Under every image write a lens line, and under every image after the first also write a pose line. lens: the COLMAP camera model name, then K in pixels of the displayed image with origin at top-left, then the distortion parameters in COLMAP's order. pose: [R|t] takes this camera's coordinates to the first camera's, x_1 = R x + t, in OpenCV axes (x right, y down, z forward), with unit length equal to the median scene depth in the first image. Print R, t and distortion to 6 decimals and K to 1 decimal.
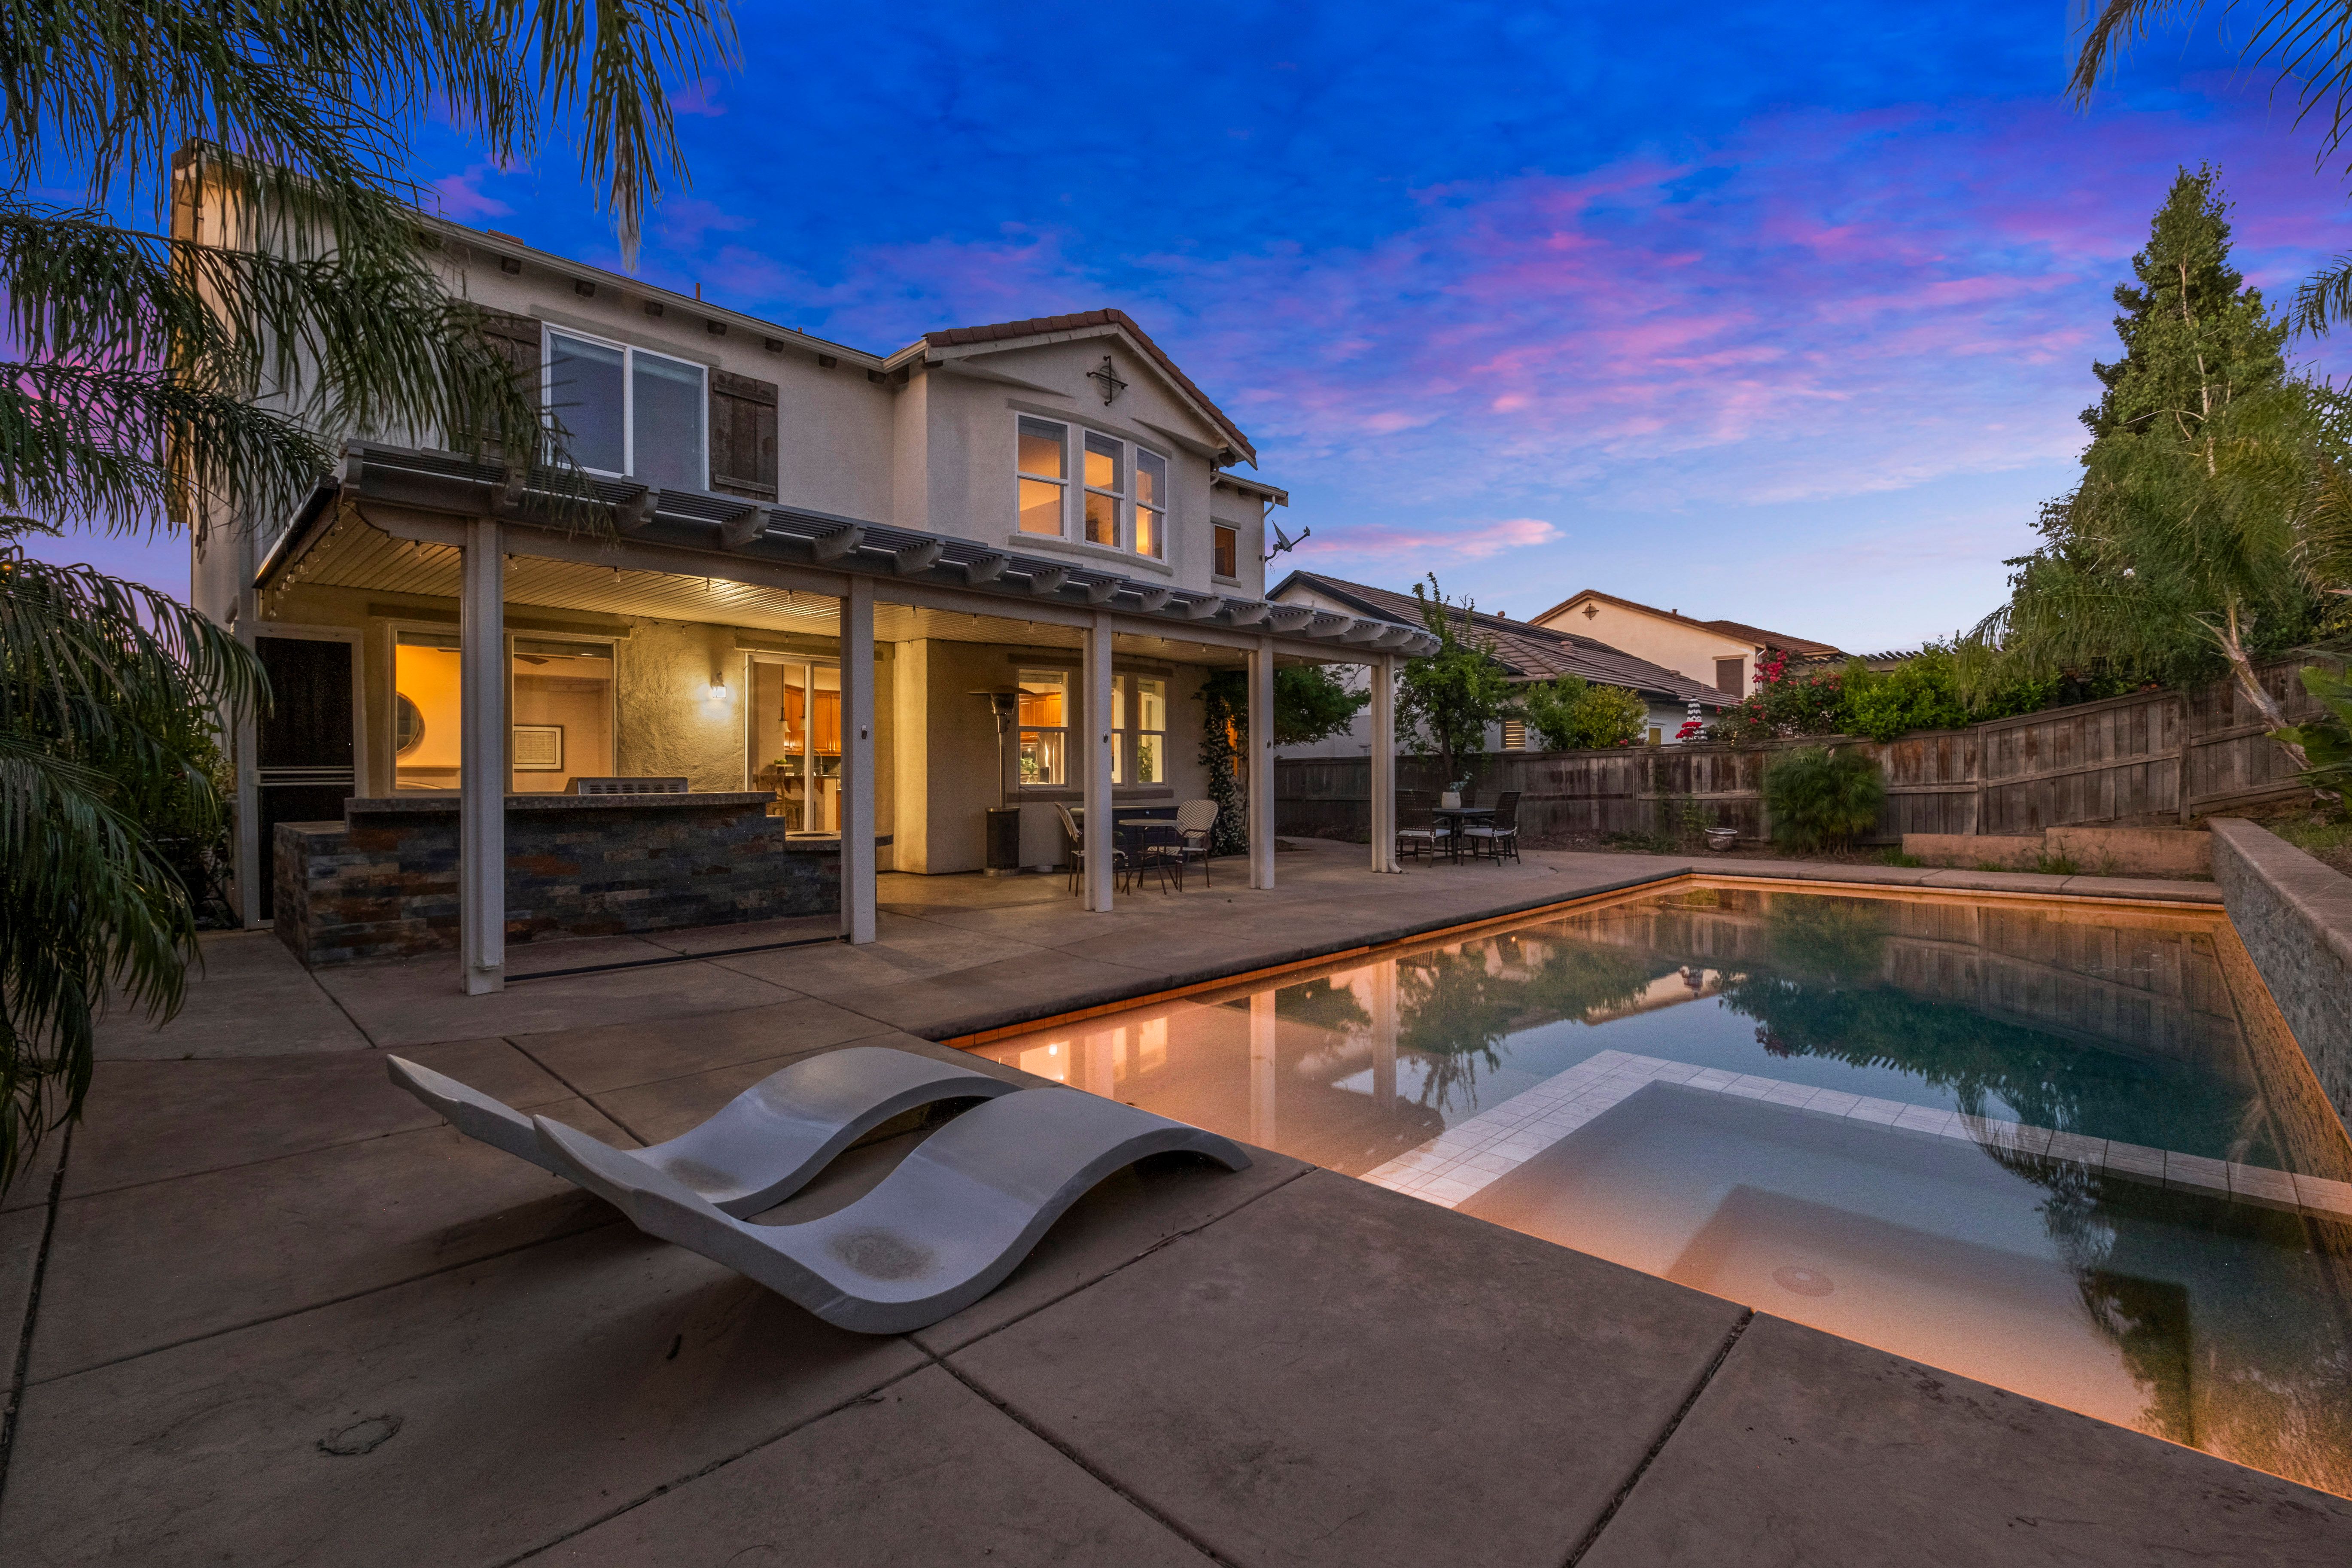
lens RADIAL K [[1010.9, 0, 1170.3], [0, 1010.9, 775.7], [0, 0, 1]] dist [-0.002219, 0.000401]
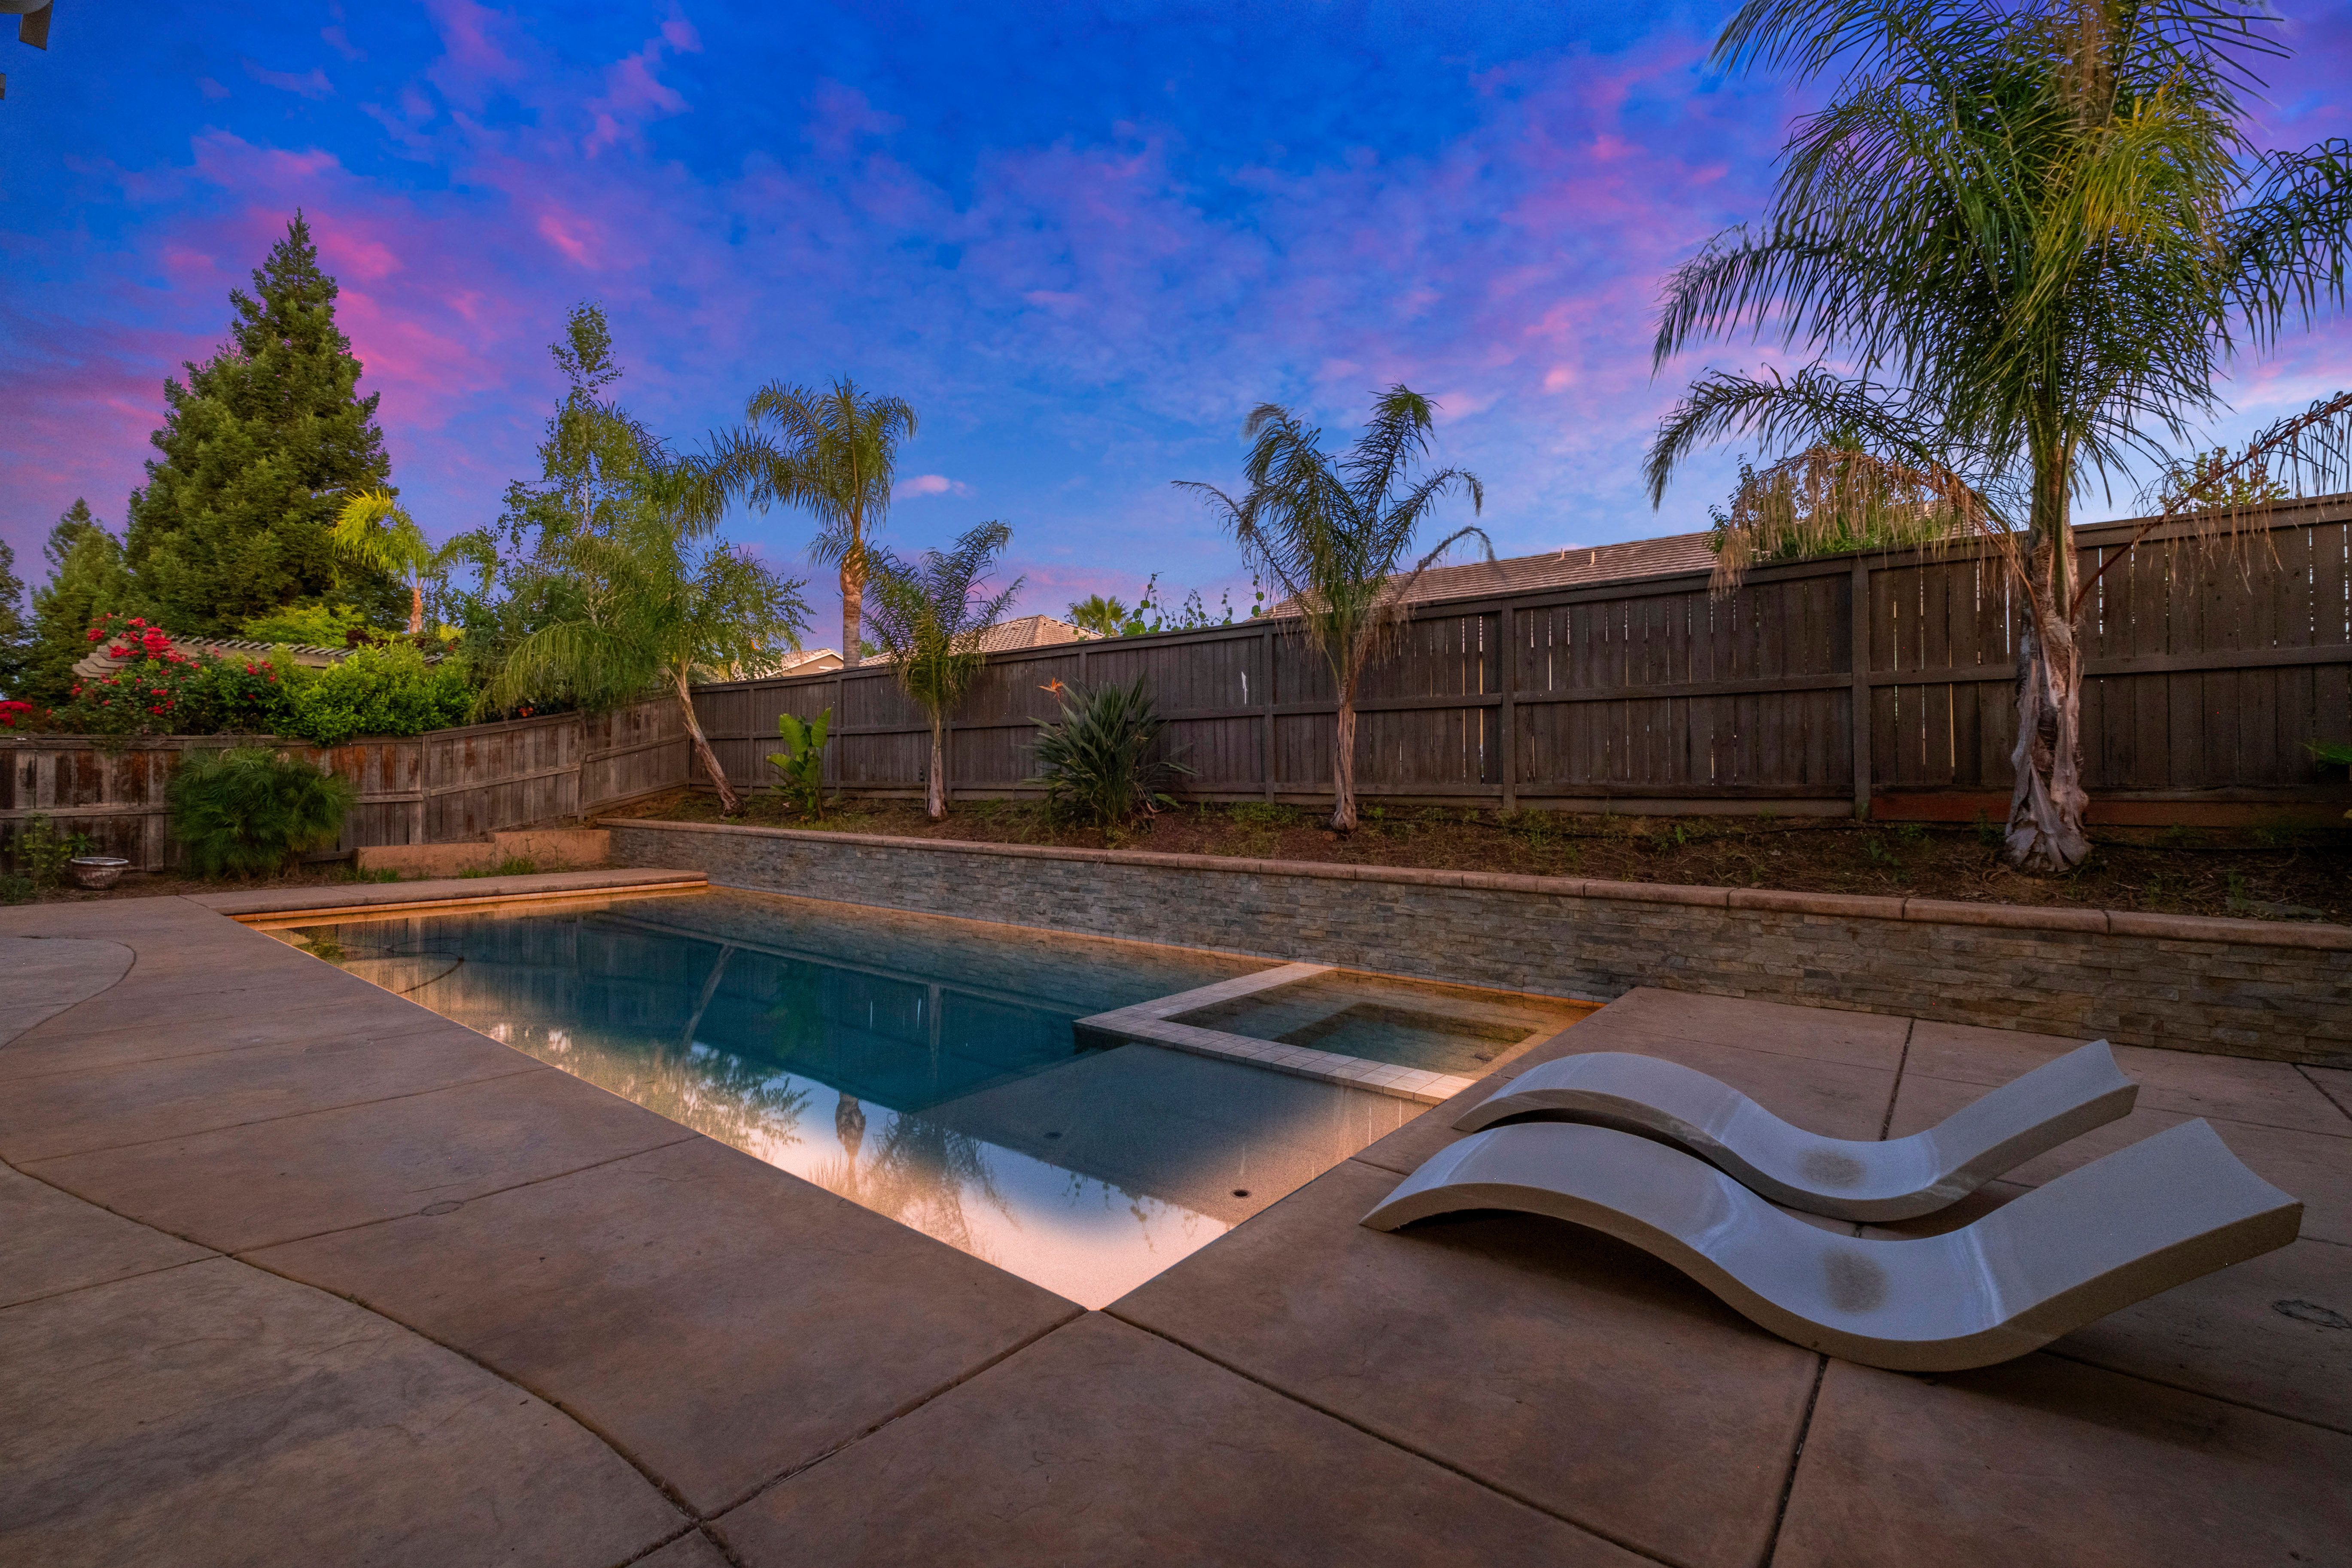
lens RADIAL K [[1010.9, 0, 1170.3], [0, 1010.9, 775.7], [0, 0, 1]] dist [-0.002219, 0.000401]
pose [[-0.092074, 0.014916, 0.995640, -0.262211], [-0.001125, 0.999886, -0.015083, 0.005240], [-0.995751, -0.002509, -0.092047, 0.361609]]
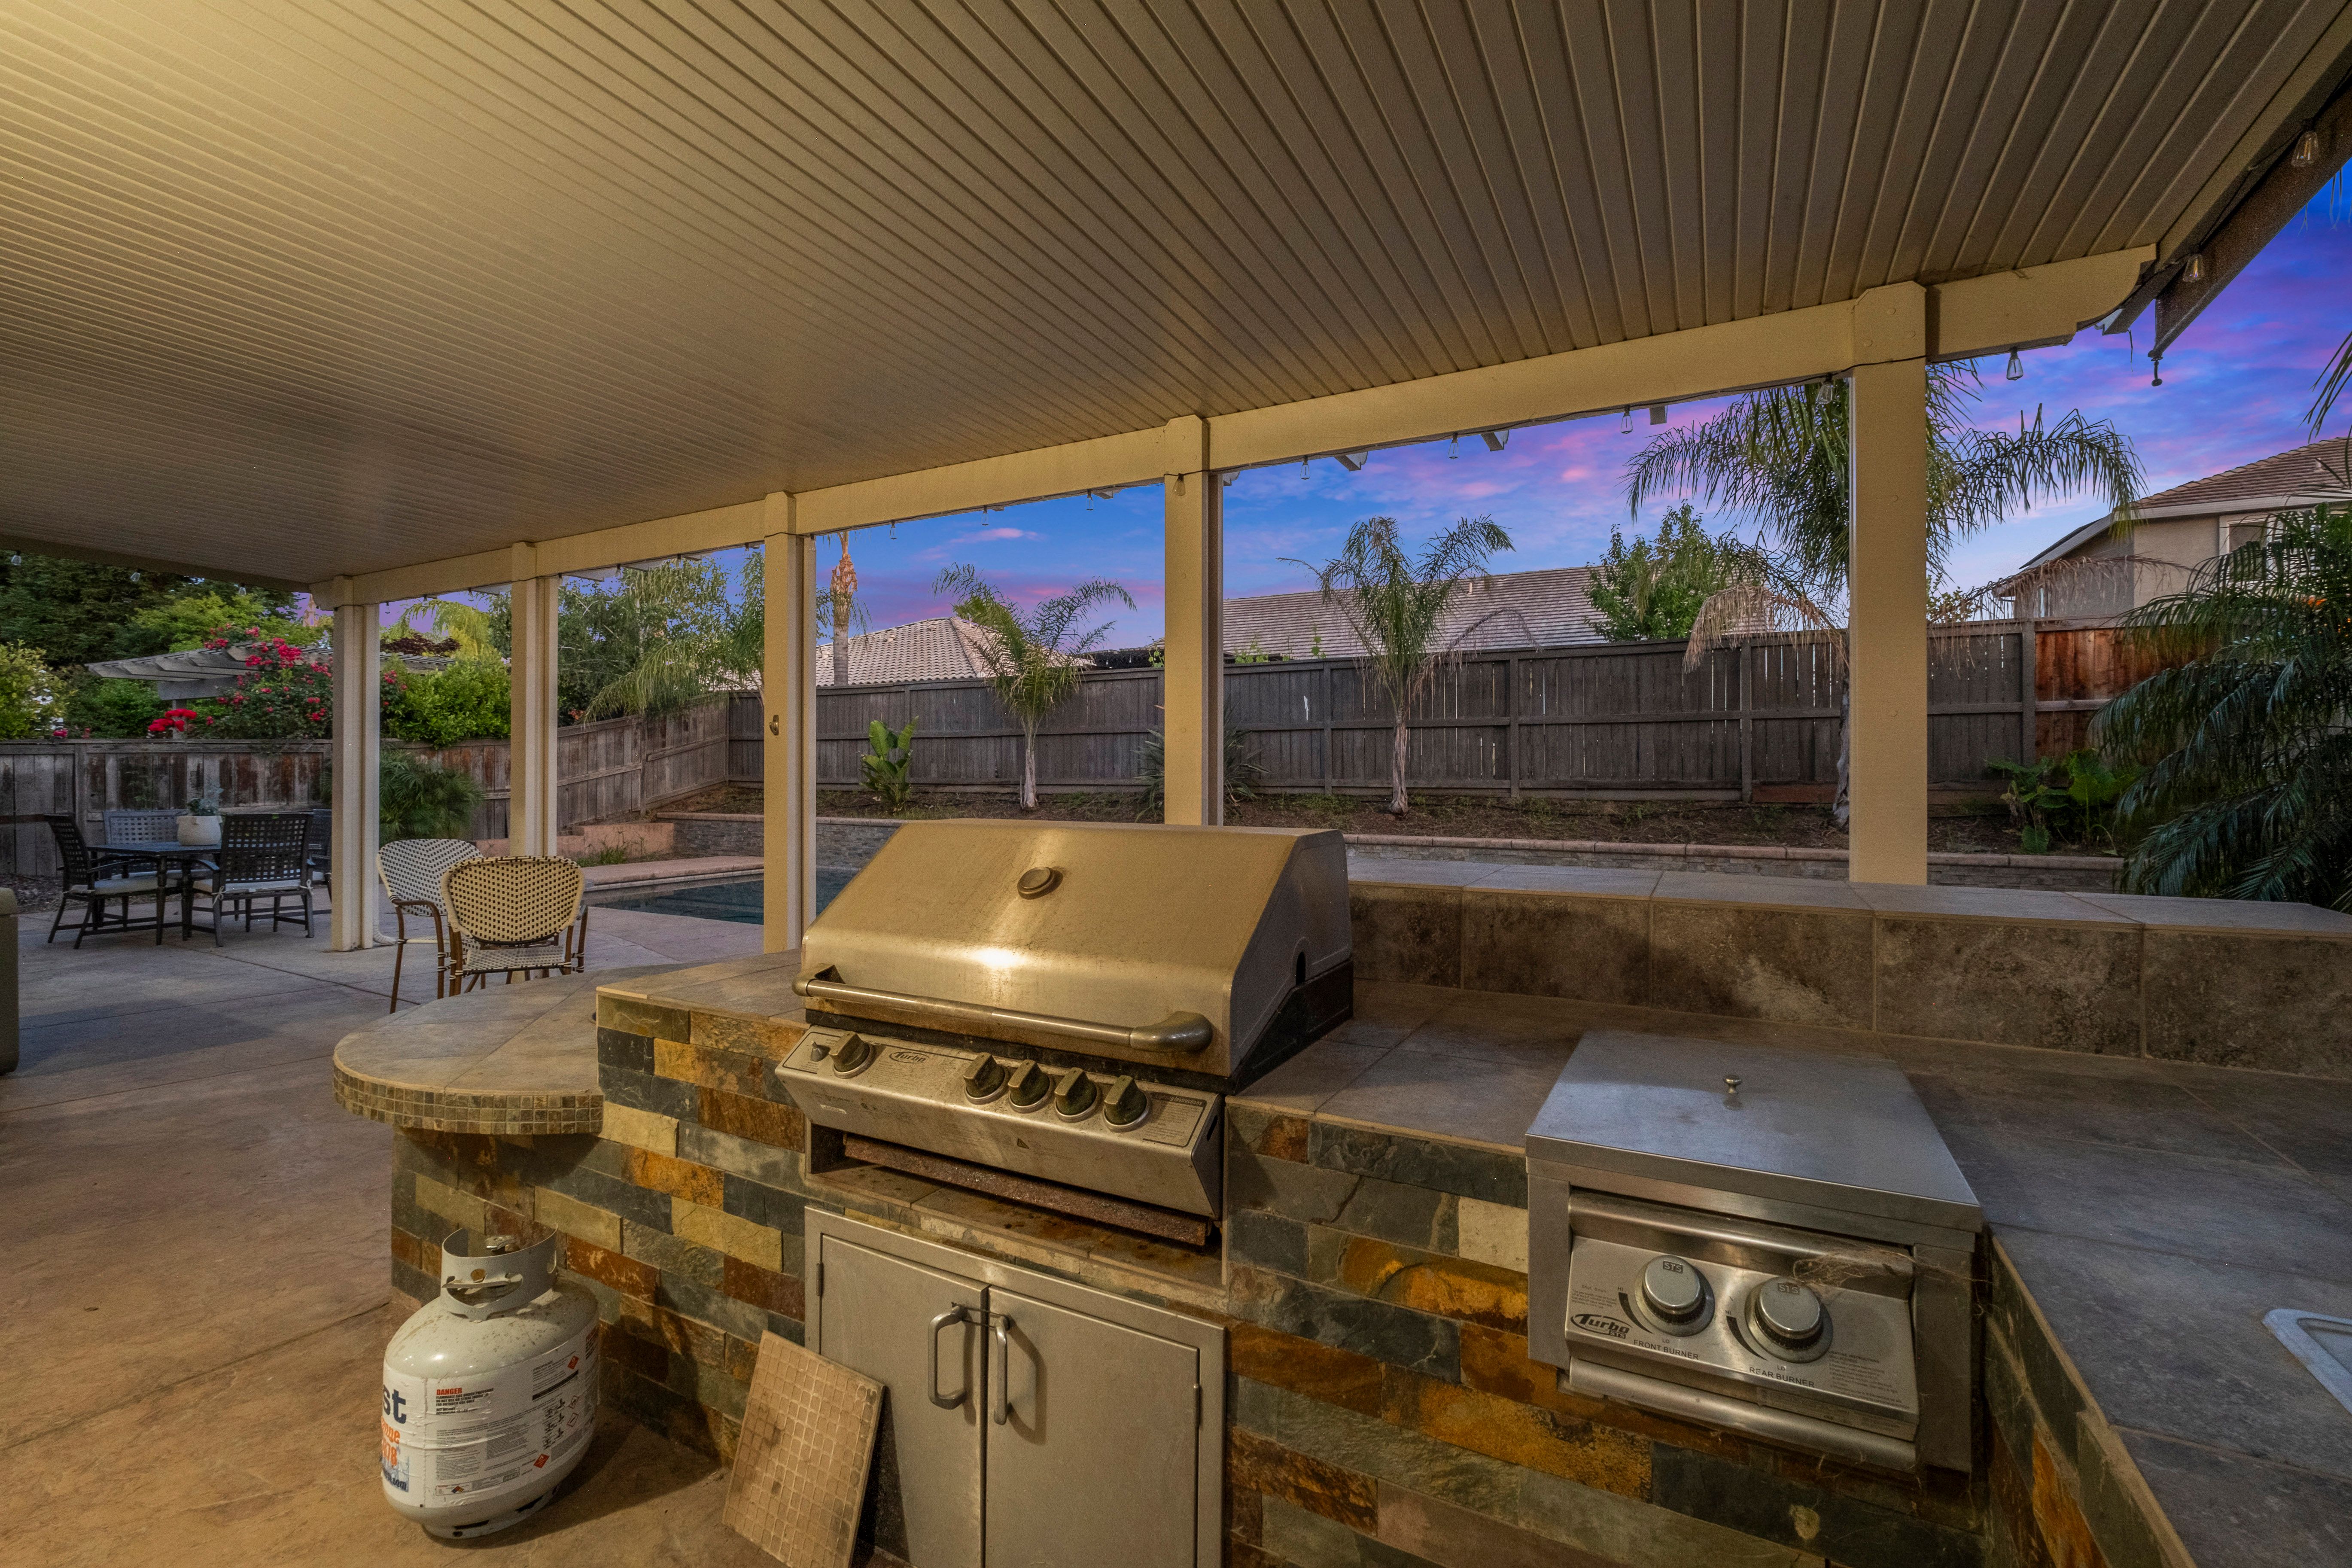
lens RADIAL K [[1010.5, 0, 1169.1], [0, 1010.5, 776.4], [0, 0, 1]] dist [0.000978, 0.000214]
pose [[-0.266739, 0.005358, 0.963754, -0.440364], [0.004404, 0.999981, -0.004340, 0.000499], [-0.963759, 0.003087, -0.266758, 0.620538]]
